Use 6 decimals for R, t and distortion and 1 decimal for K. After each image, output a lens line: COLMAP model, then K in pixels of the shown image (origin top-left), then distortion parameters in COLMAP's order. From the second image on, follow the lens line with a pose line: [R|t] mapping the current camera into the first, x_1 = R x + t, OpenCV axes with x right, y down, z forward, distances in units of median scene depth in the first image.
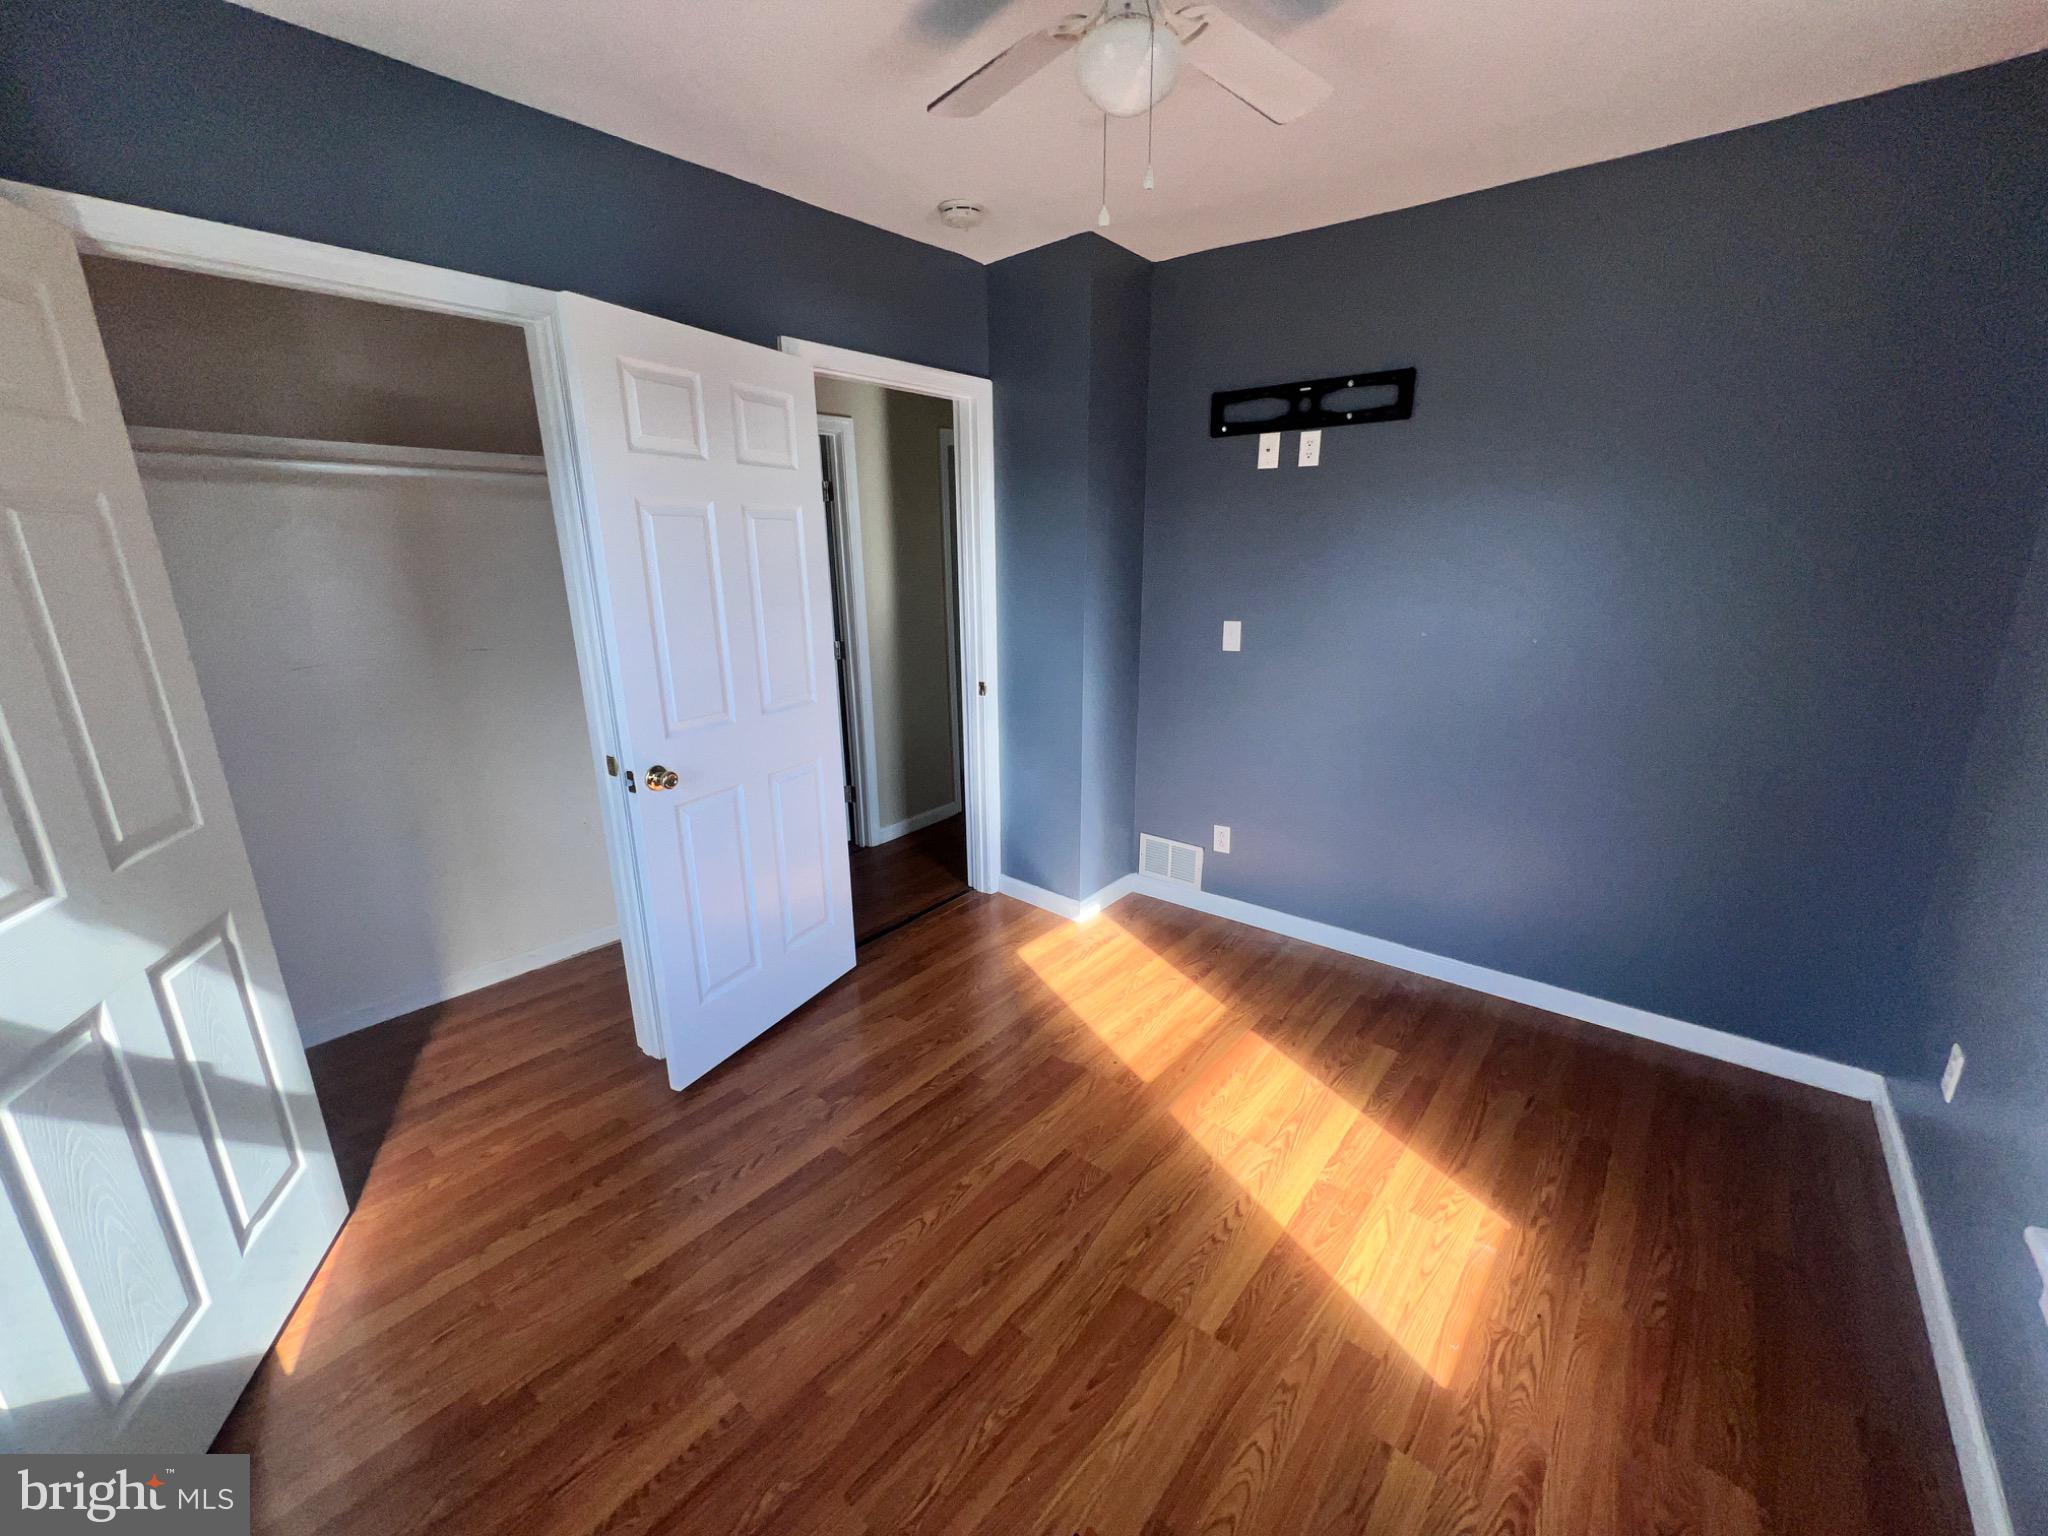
lens RADIAL K [[818.0, 0, 1021.6], [0, 818.0, 771.2], [0, 0, 1]] dist [0.000167, -0.000099]
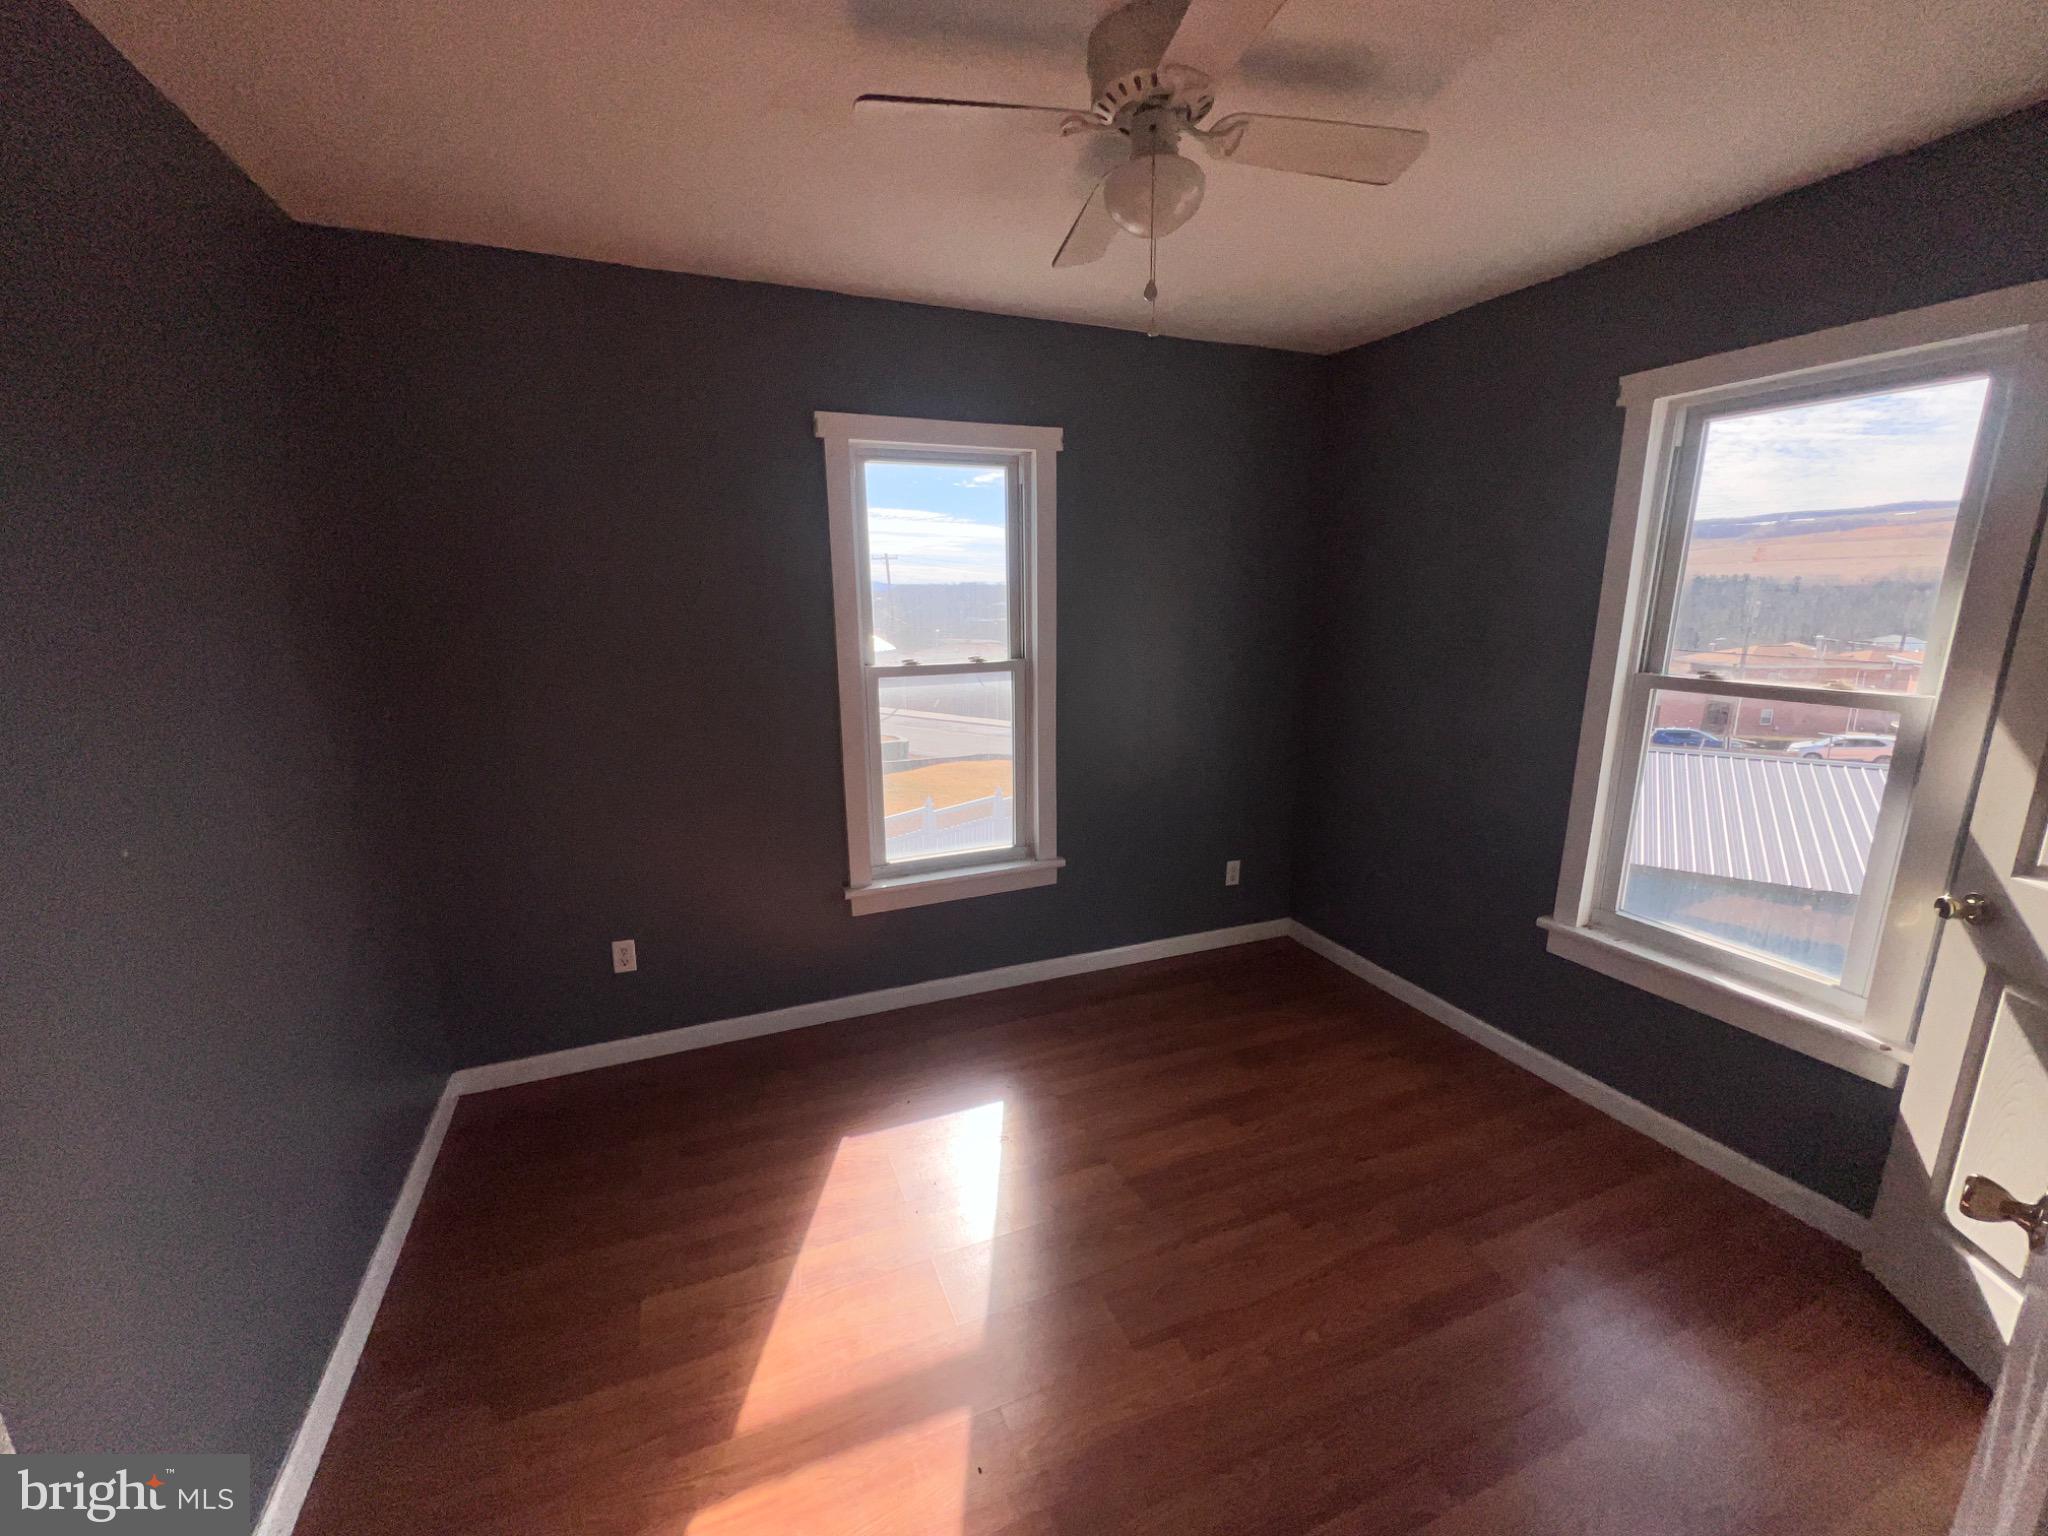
lens RADIAL K [[818.0, 0, 1021.6], [0, 818.0, 771.2], [0, 0, 1]] dist [0.000167, -0.000099]
pose [[-0.885982, -0.078719, 0.456990, -0.179677], [0.142887, 0.891192, 0.430534, -0.434874], [-0.441157, 0.446743, -0.778332, 1.466236]]
